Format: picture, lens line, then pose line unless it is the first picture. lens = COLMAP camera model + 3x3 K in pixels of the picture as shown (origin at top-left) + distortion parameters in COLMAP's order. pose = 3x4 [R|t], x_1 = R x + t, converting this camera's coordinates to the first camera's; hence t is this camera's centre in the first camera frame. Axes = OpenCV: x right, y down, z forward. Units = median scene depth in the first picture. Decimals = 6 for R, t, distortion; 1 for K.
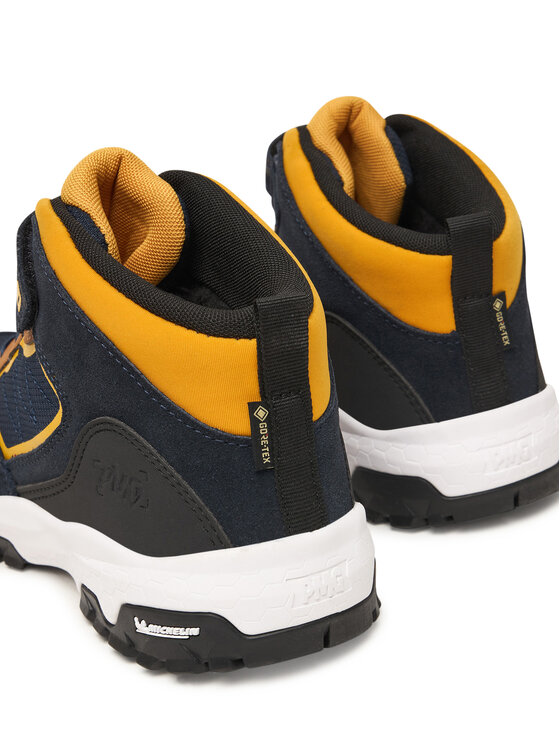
lens RADIAL K [[1272.9, 0, 279.9], [0, 1272.9, 468.7], [0, 0, 1]] dist [-0.035237, -0.034427]
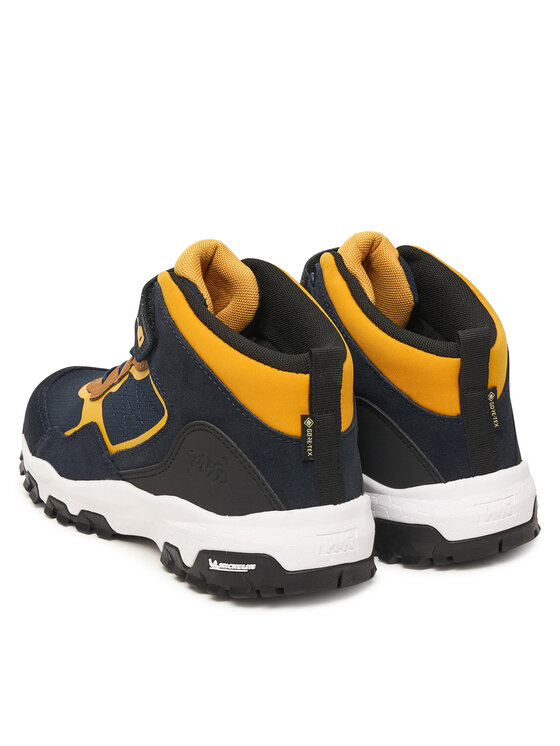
lens RADIAL K [[2109.7, 0, 280.0], [0, 2109.7, 373.0], [0, 0, 1]] dist [-0.044920, -0.064012]
pose [[0.996527, 0.076120, 0.033767, -0.131498], [-0.070263, 0.986239, -0.149650, 0.263897], [-0.044694, 0.146758, 0.988162, -1.428776]]
